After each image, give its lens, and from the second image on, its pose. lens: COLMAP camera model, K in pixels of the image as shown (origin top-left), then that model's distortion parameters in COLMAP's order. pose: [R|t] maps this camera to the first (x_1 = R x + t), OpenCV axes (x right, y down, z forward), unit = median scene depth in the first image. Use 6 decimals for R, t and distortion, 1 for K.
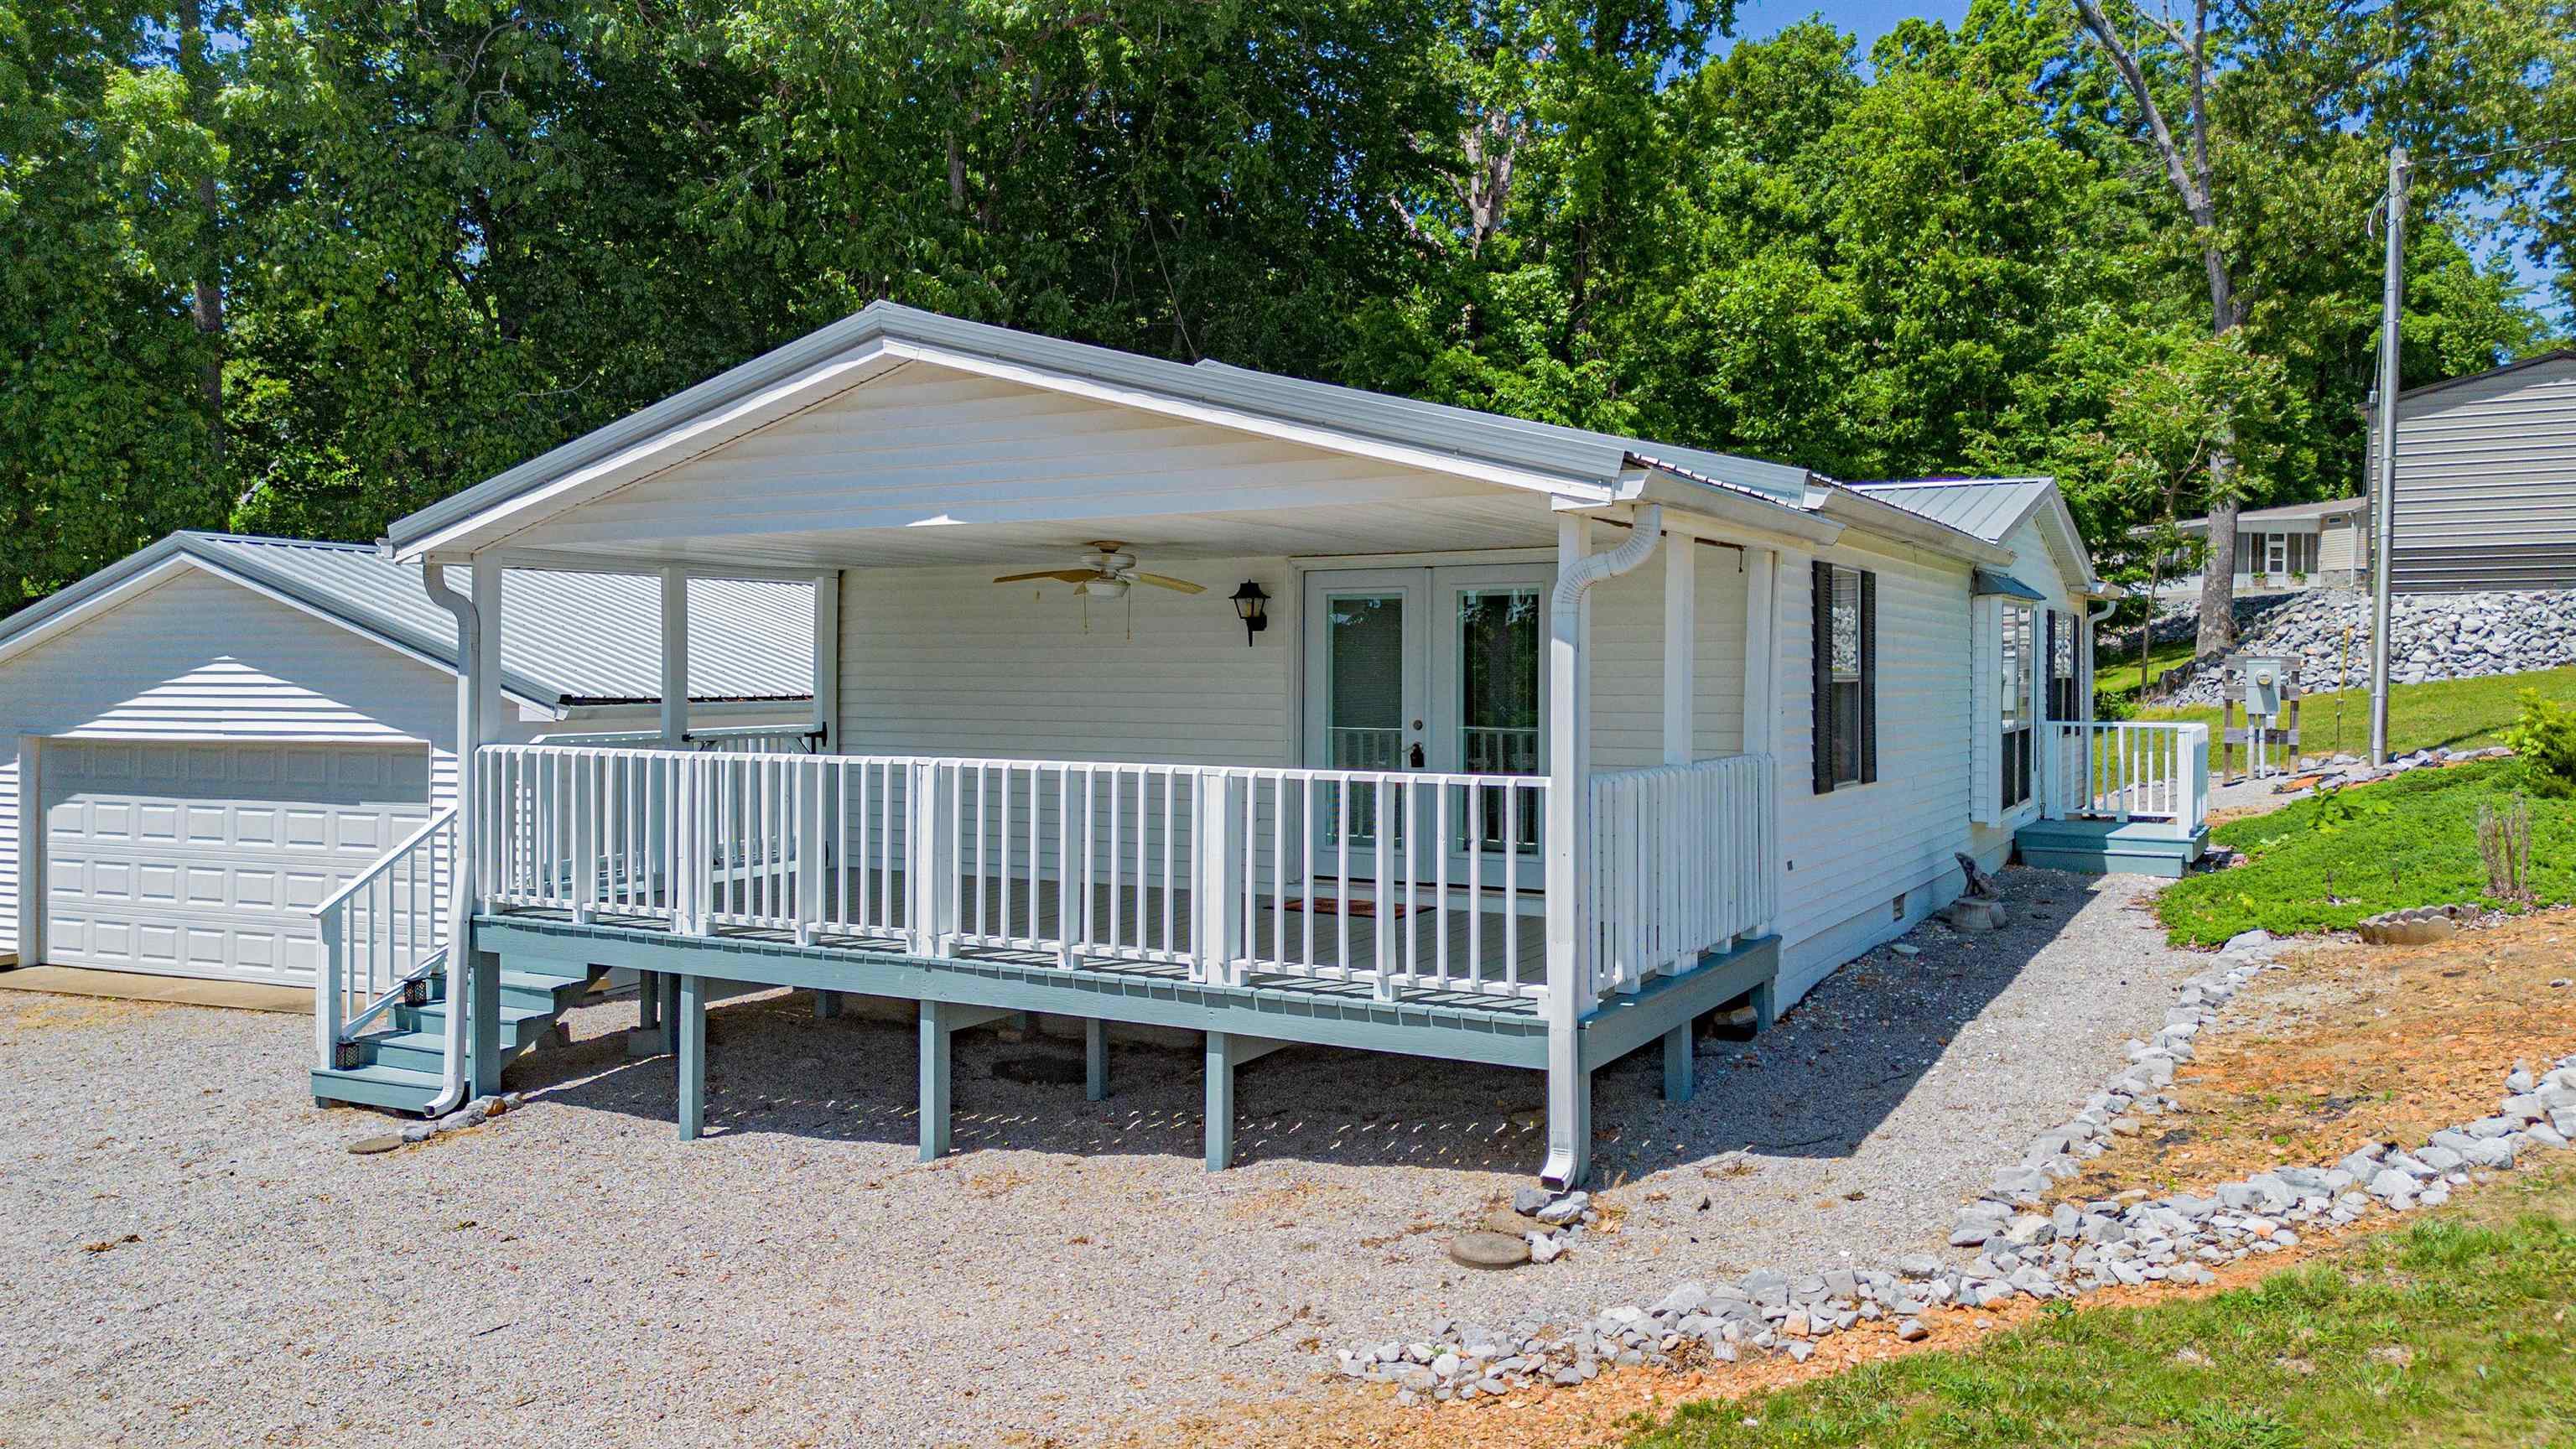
lens RADIAL K [[1856.2, 0, 1284.9], [0, 1856.2, 702.3], [0, 0, 1]] dist [0.058445, -0.092354]
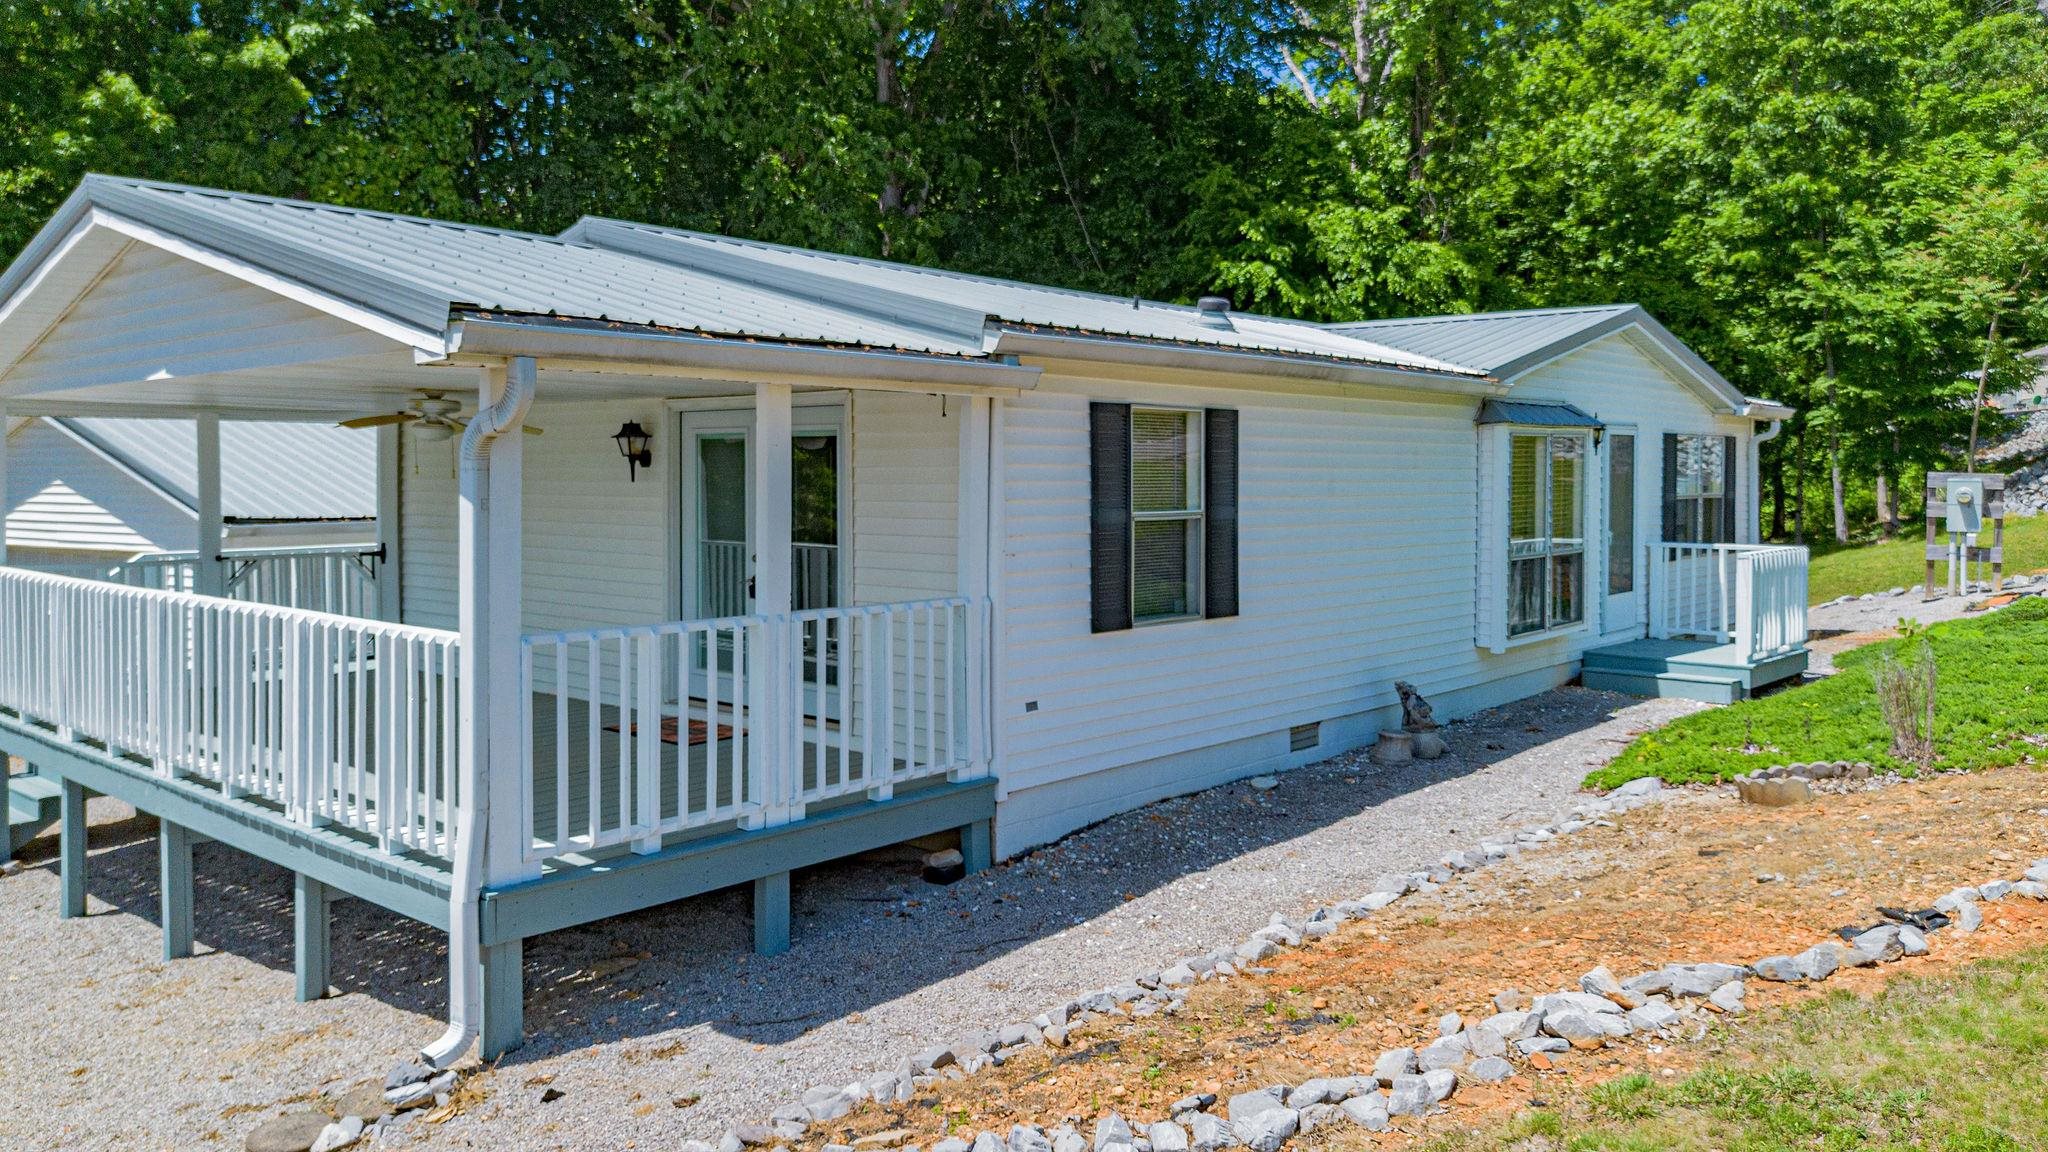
lens RADIAL K [[1514.8, 0, 1024.8], [0, 1514.8, 494.2], [0, 0, 1]] dist [0.025210, -0.001671]
pose [[0.979203, 0.003551, -0.202853, 0.326654], [-0.003687, 0.999993, -0.000294, -0.019732], [0.202850, 0.001036, 0.979209, 0.153186]]
